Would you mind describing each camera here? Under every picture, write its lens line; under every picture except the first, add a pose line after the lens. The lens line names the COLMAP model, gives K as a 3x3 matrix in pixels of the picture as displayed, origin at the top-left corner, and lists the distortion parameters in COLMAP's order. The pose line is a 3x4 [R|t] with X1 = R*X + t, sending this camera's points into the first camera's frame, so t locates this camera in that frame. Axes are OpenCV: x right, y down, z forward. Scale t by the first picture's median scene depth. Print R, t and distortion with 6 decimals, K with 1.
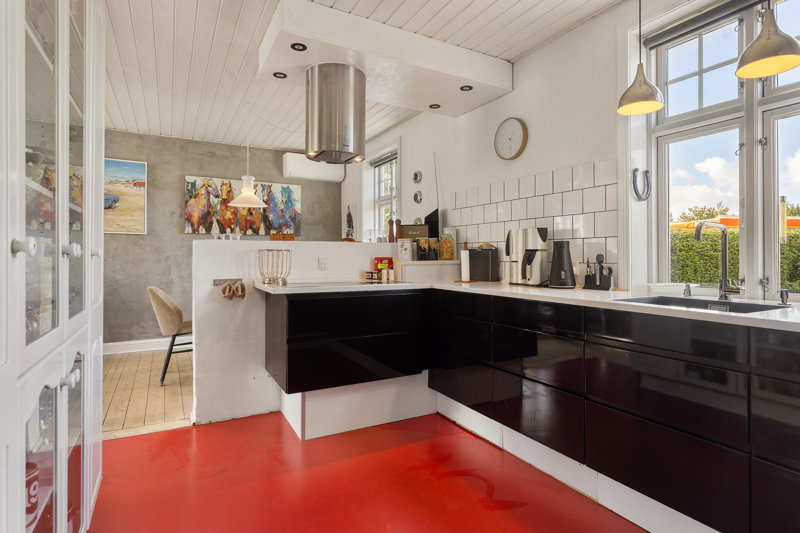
lens RADIAL K [[418.0, 0, 400.5], [0, 418.0, 258.5], [0, 0, 1]] dist [-0.001901, -0.000185]
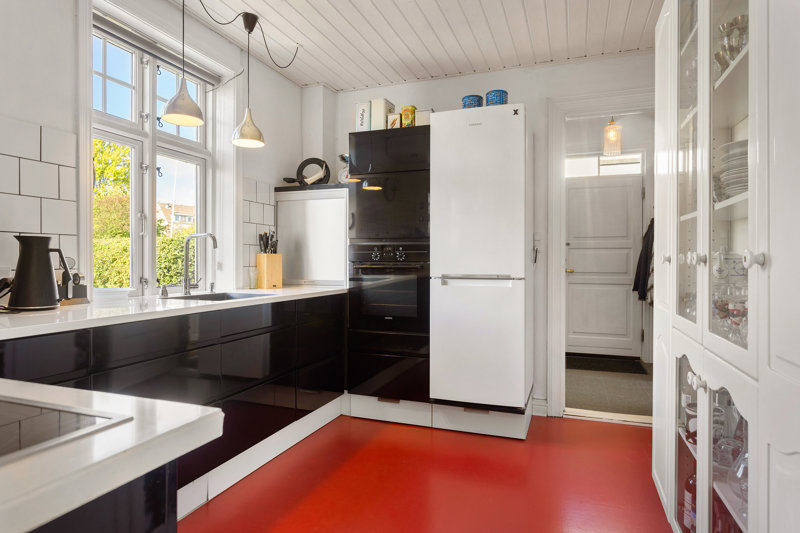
lens RADIAL K [[485.1, 0, 403.4], [0, 485.1, 255.9], [0, 0, 1]] dist [0.040099, 0.000828]
pose [[-0.664021, -0.001092, 0.747713, -0.750986], [-0.005846, 0.999976, -0.003731, -0.016696], [-0.747691, -0.006849, -0.664011, 1.447614]]
